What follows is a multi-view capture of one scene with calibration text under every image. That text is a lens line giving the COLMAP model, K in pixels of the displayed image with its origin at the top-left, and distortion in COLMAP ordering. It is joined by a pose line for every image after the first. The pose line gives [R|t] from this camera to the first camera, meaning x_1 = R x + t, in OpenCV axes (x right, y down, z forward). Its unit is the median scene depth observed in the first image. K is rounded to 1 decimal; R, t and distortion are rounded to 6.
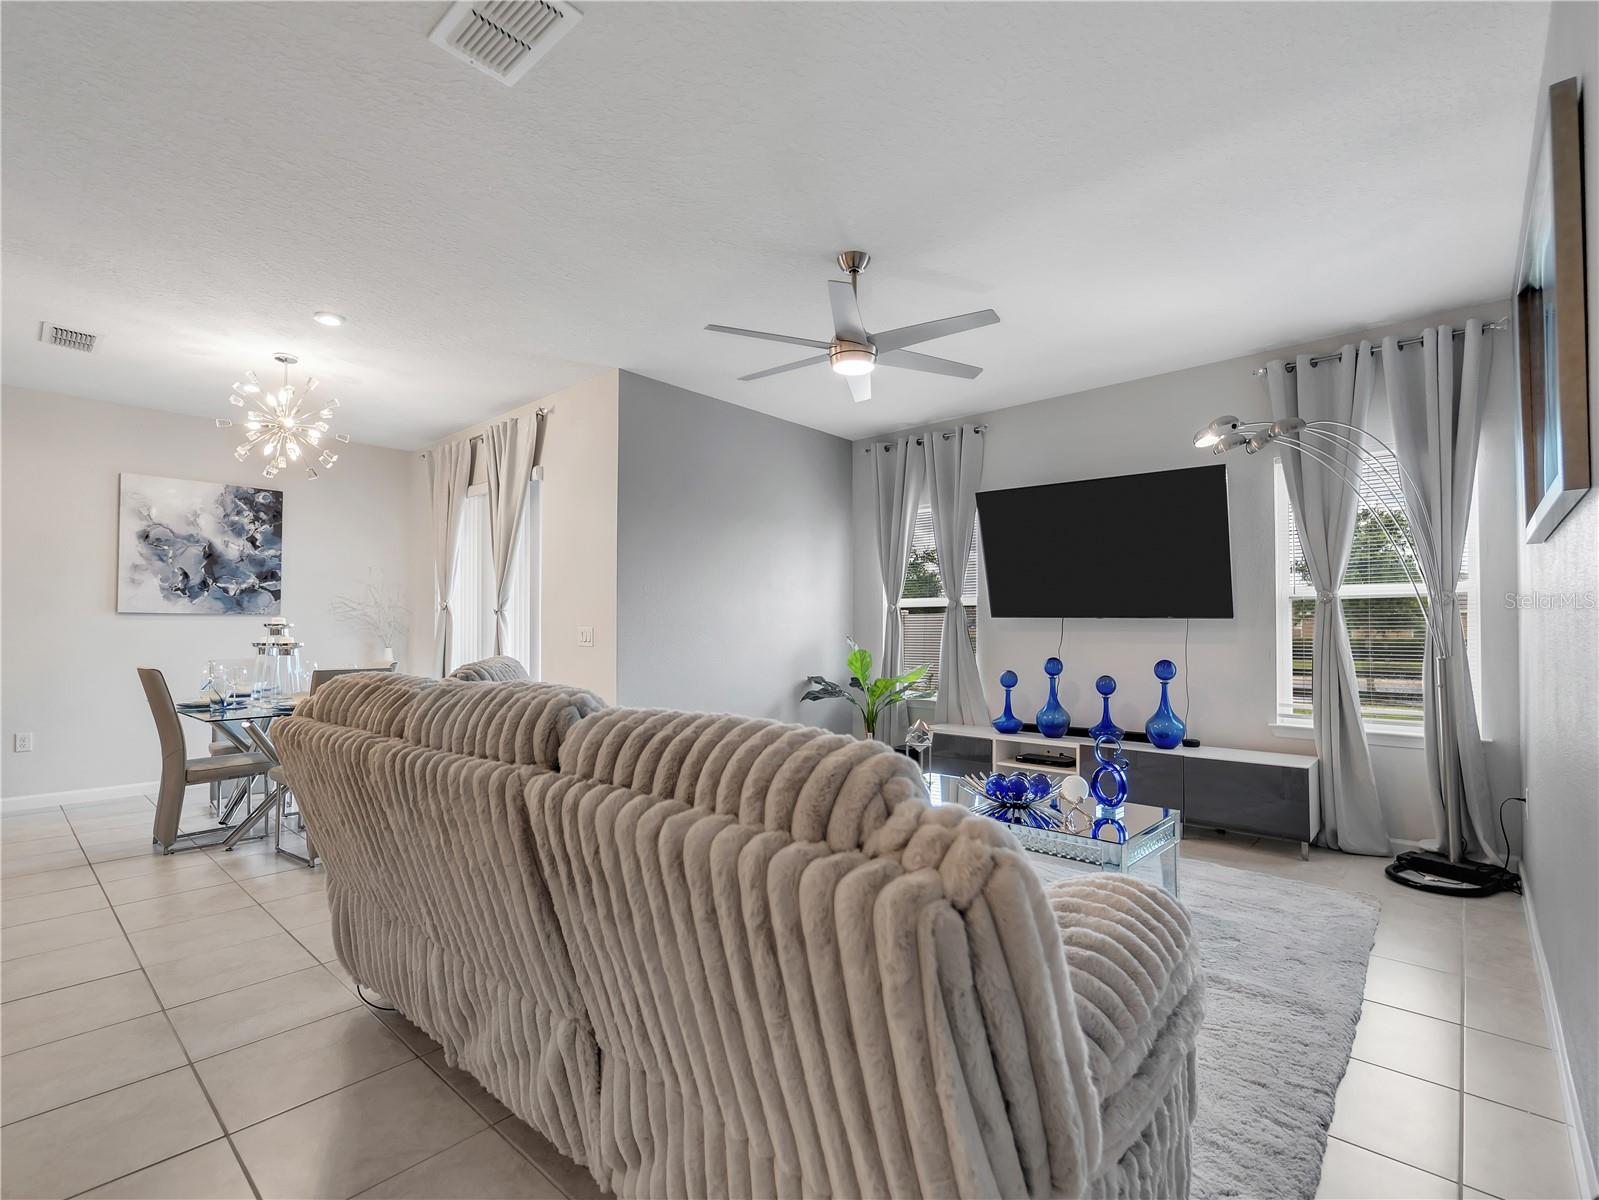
lens RADIAL K [[753.4, 0, 796.3], [0, 753.4, 616.5], [0, 0, 1]] dist [-0.002792, -0.000860]
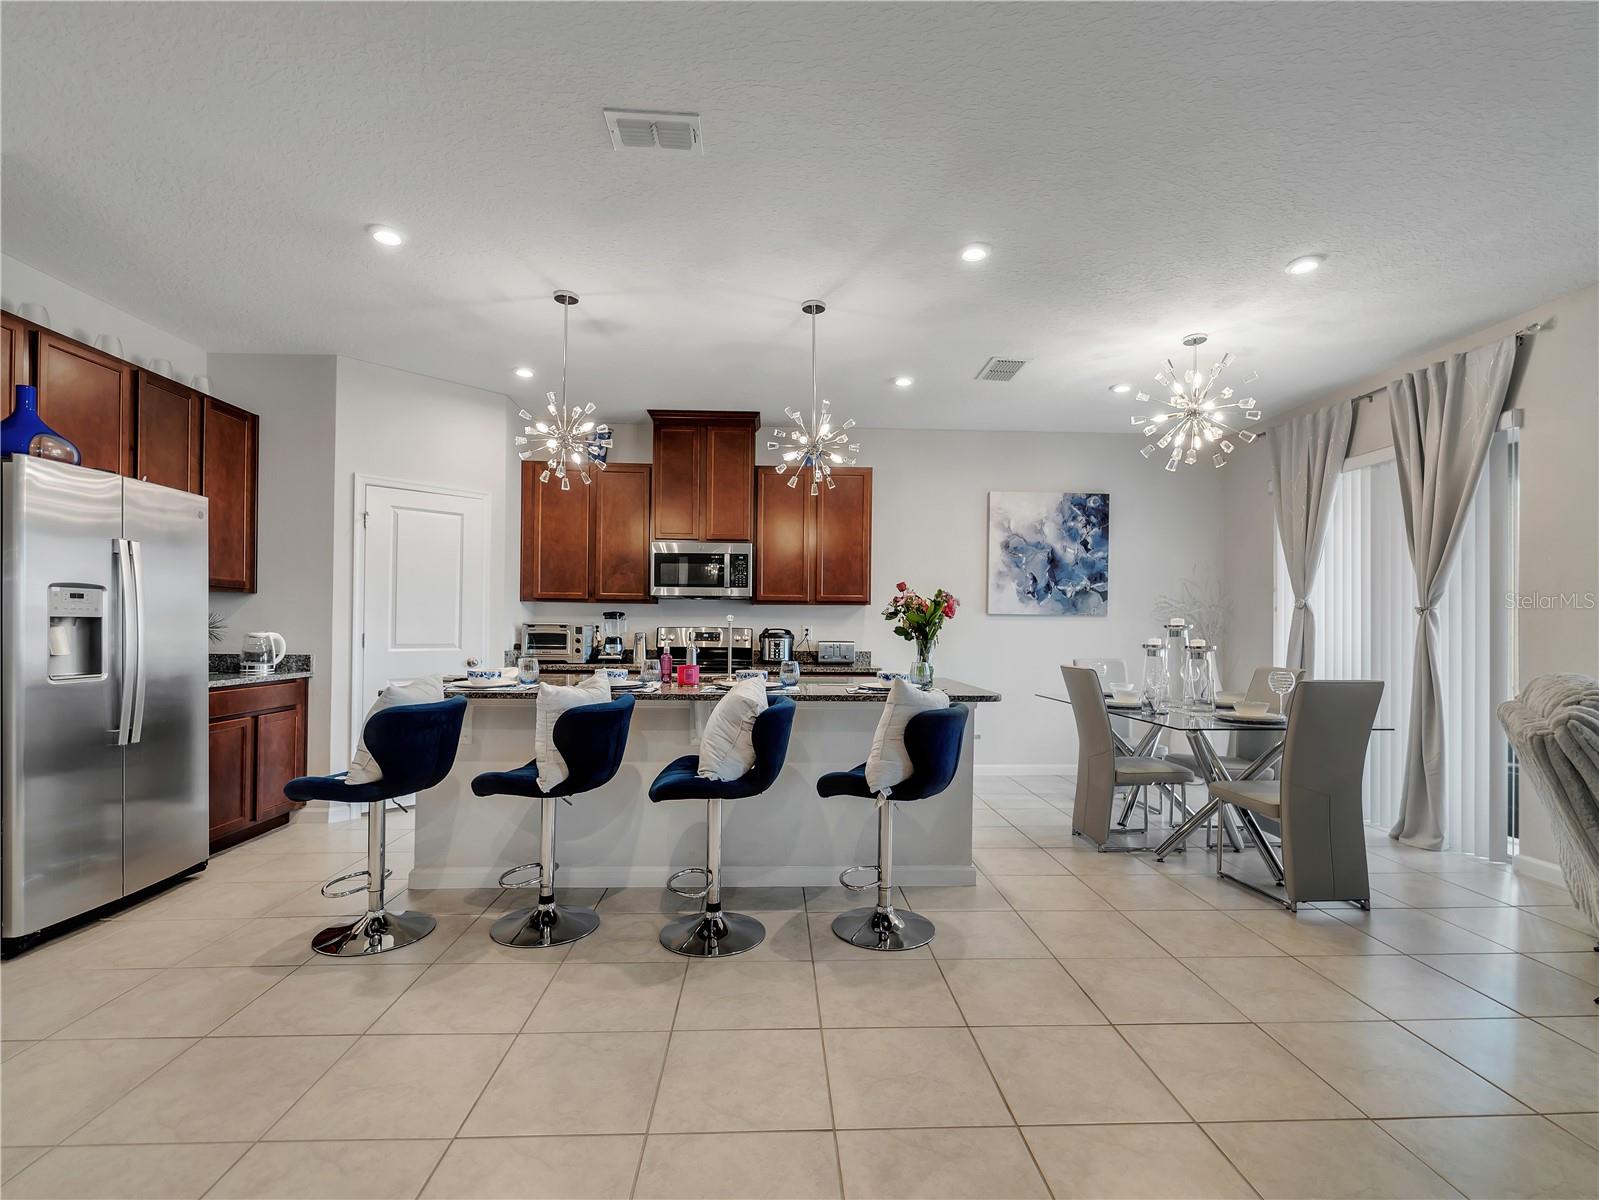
lens RADIAL K [[736.6, 0, 796.3], [0, 736.6, 623.4], [0, 0, 1]] dist [-0.000478, -0.000382]
pose [[0.692536, 0.004128, -0.721371, -0.286404], [0.002488, 0.999964, 0.008111, -0.000670], [0.721379, -0.007412, 0.692501, 0.008526]]
